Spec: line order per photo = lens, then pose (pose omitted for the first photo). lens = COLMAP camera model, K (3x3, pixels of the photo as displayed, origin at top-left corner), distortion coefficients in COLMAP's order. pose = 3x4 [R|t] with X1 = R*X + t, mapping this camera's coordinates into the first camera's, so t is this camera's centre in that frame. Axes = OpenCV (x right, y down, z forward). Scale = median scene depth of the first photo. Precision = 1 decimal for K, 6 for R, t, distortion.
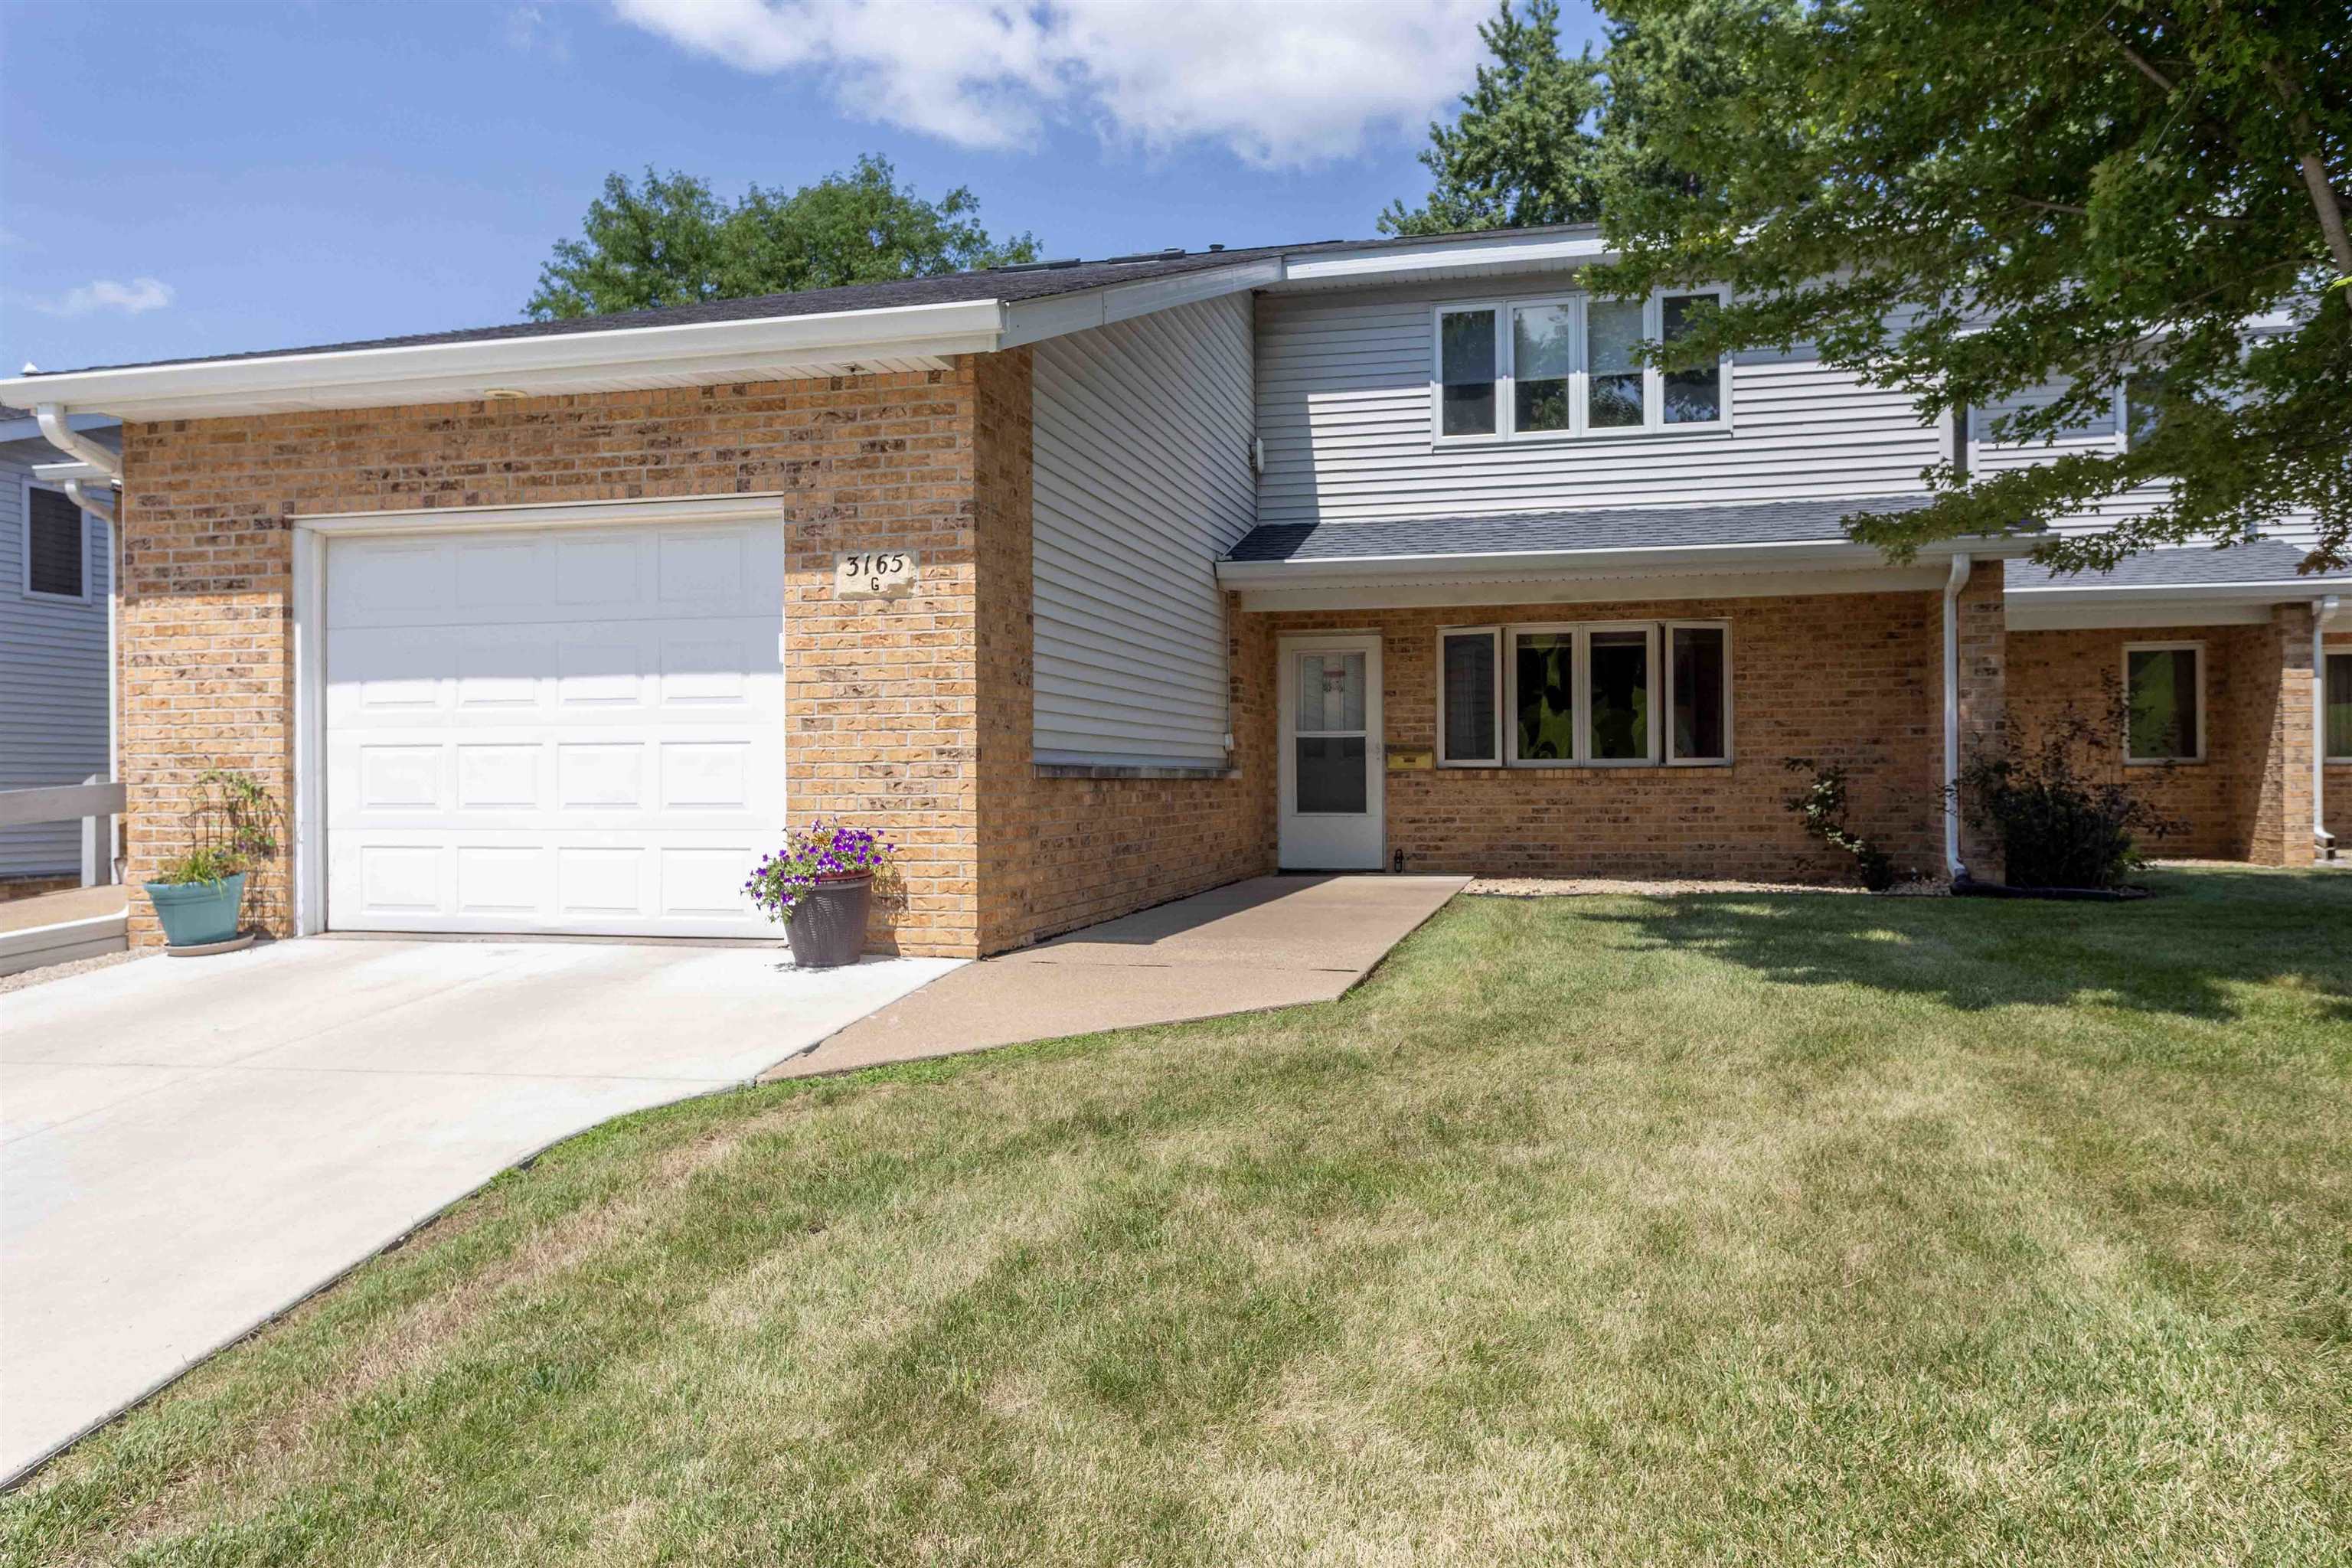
lens RADIAL K [[1732.5, 0, 1178.4], [0, 1732.5, 789.4], [0, 0, 1]] dist [0.011422, 0.003742]
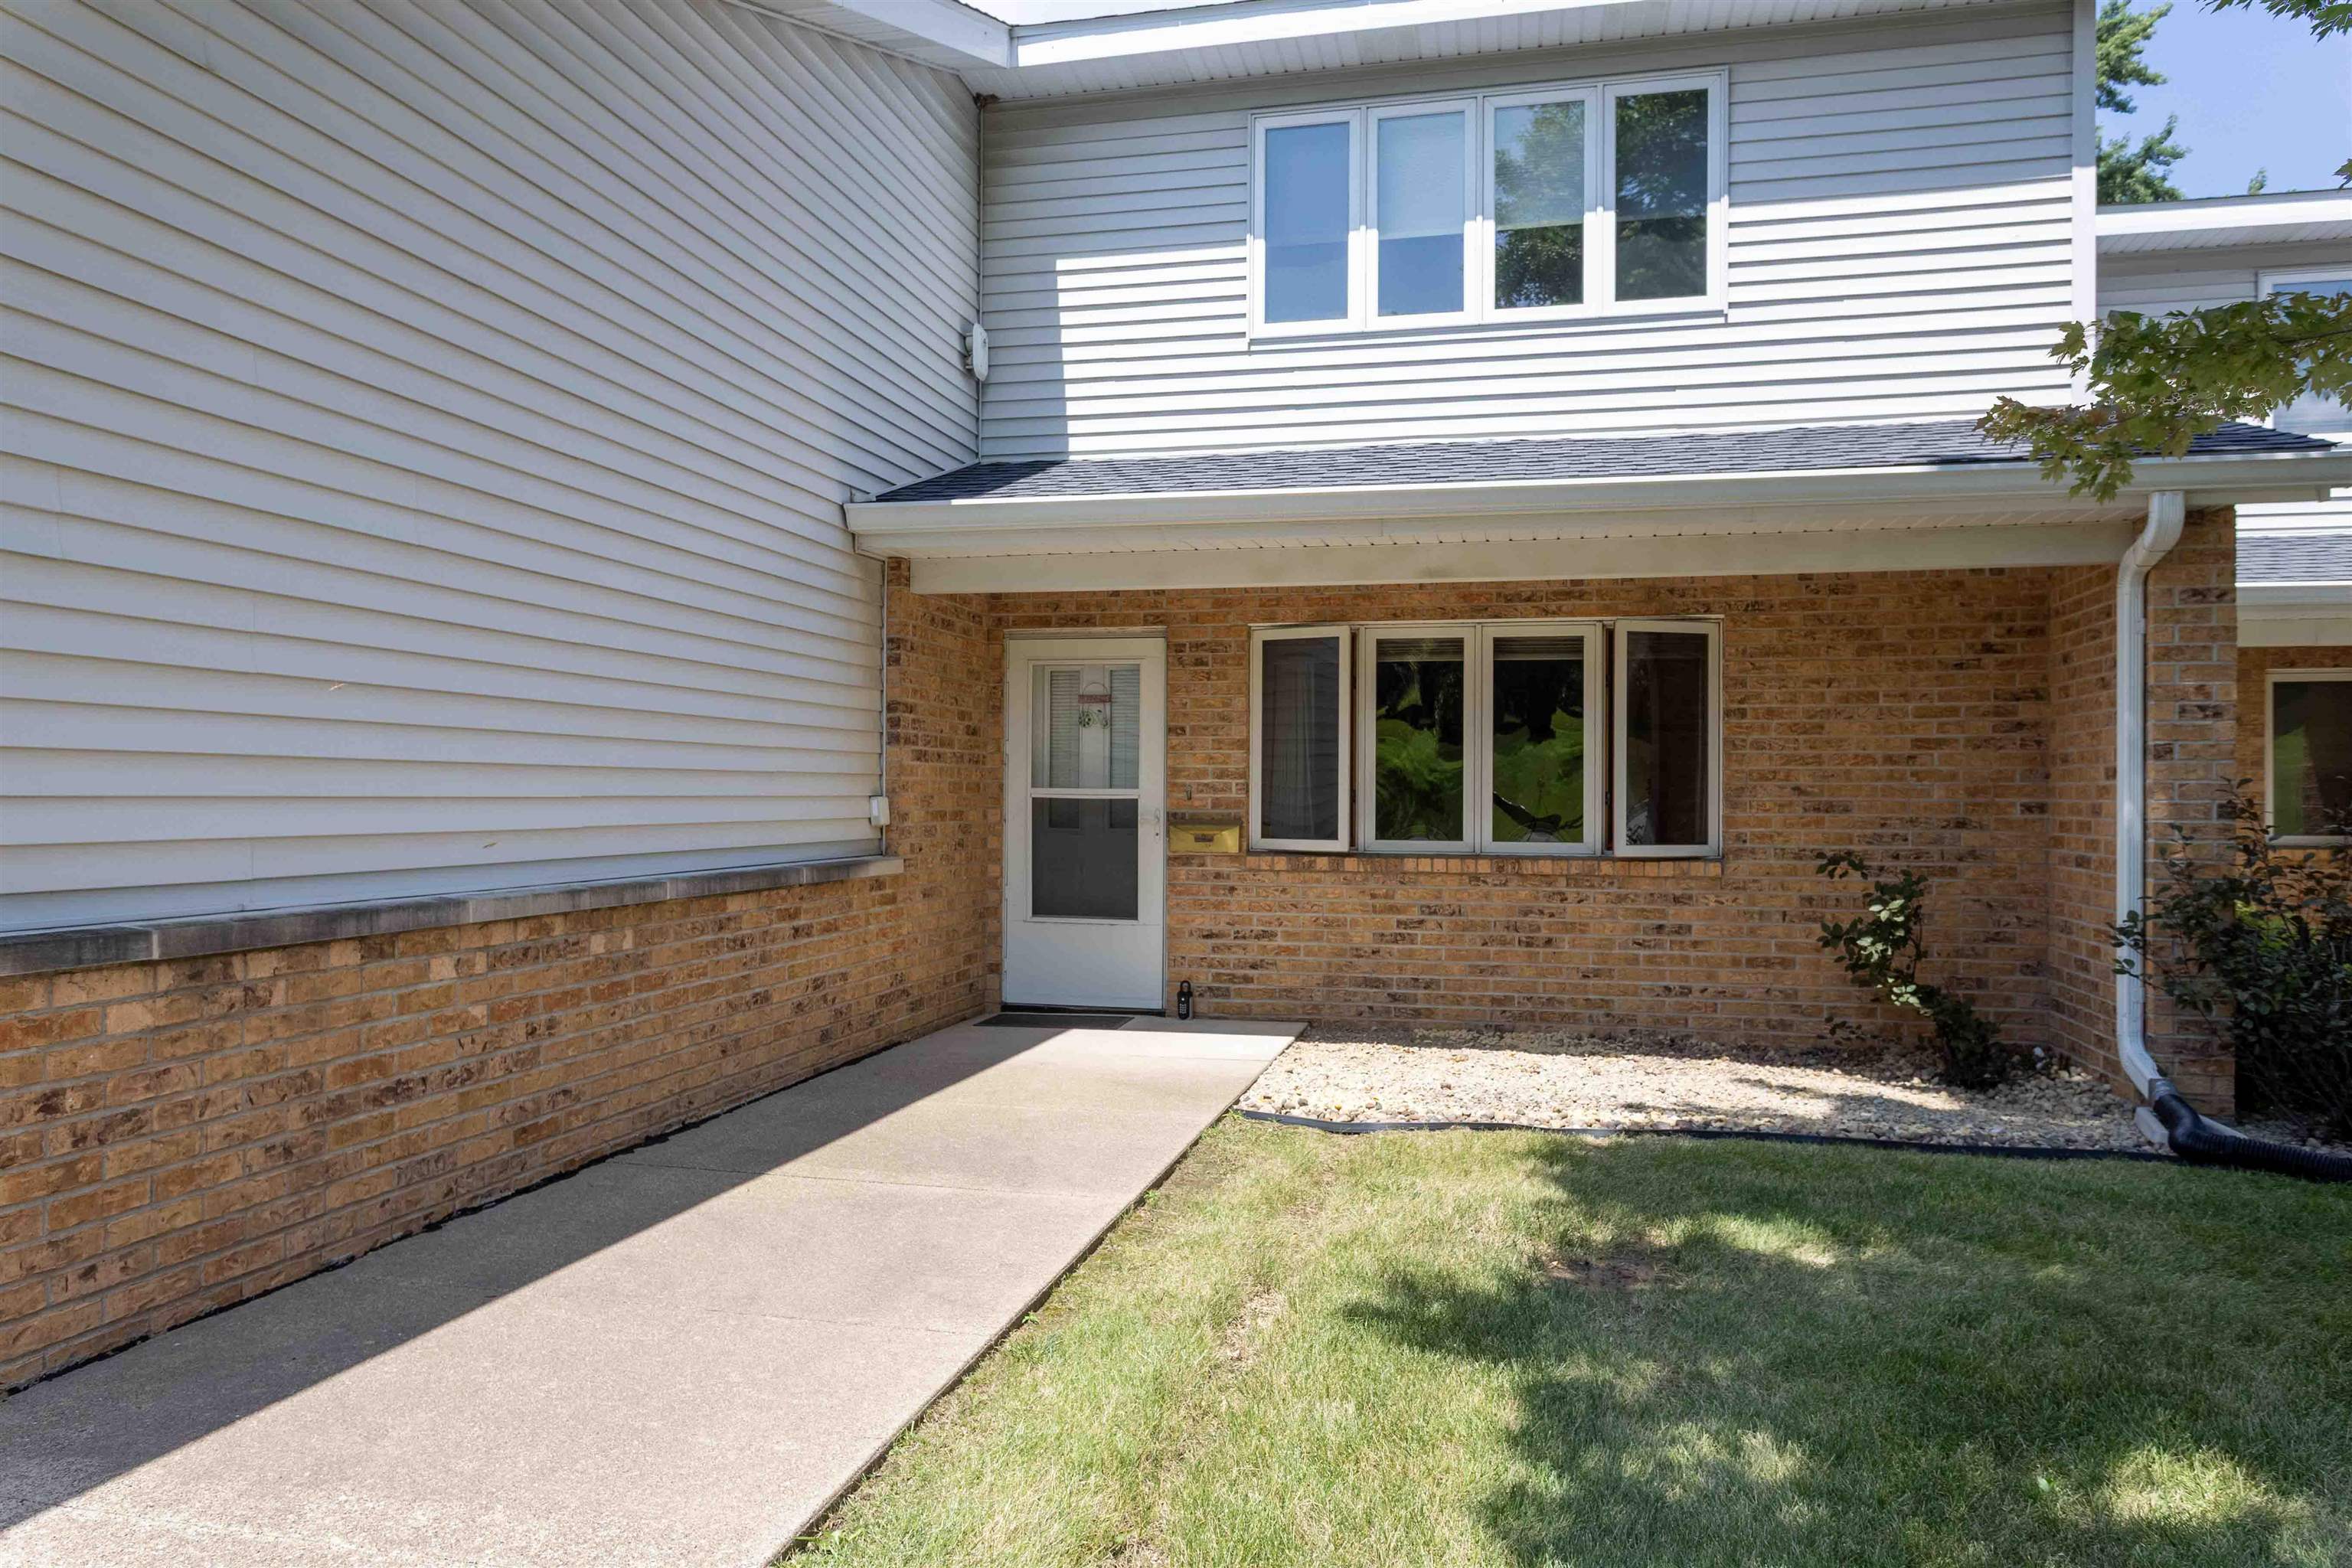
lens RADIAL K [[1595.2, 0, 1171.5], [0, 1595.2, 788.8], [0, 0, 1]] dist [-0.002182, -0.000121]
pose [[0.999882, 0.013197, 0.007815, 0.121412], [-0.013140, 0.999887, -0.007349, -0.031512], [-0.007911, 0.007246, 0.999942, 0.441263]]
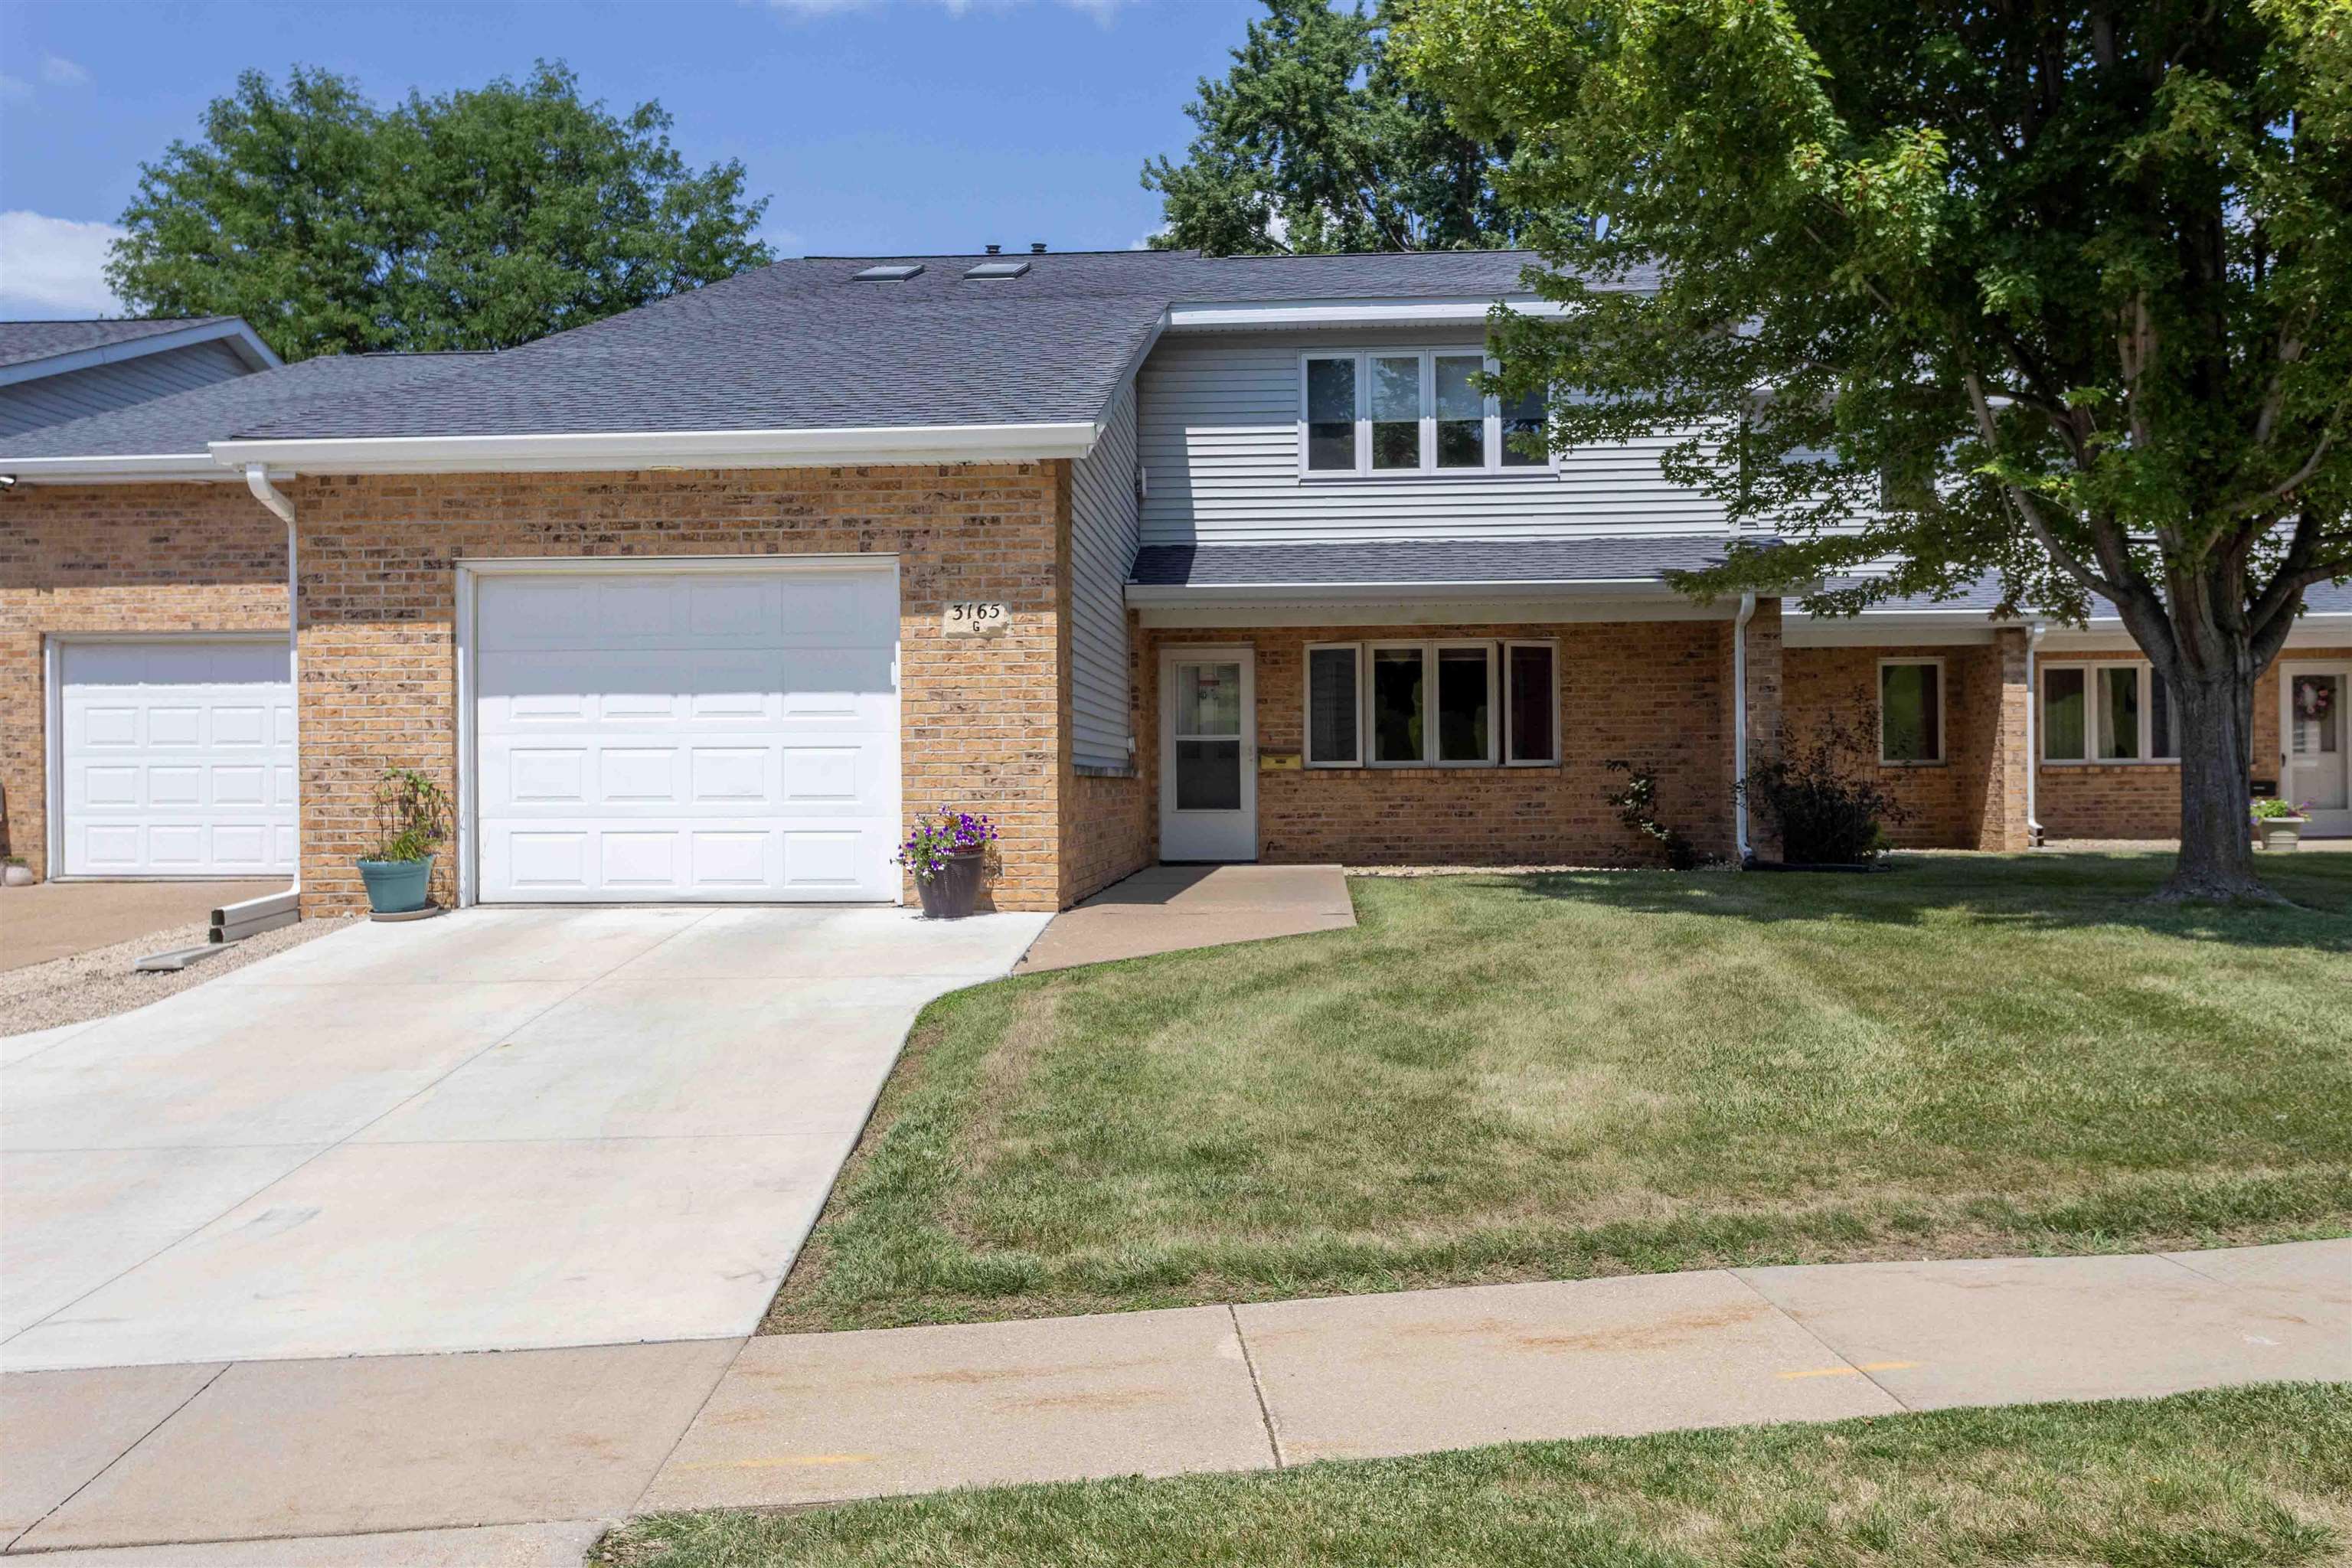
lens RADIAL K [[2139.4, 0, 1195.8], [0, 2139.4, 785.8], [0, 0, 1]] dist [0.021357, 0.058625]
pose [[0.983776, -0.001215, 0.179397, -0.171978], [0.002215, 0.999983, -0.005369, 0.006074], [-0.179387, 0.005680, 0.983762, -0.350245]]
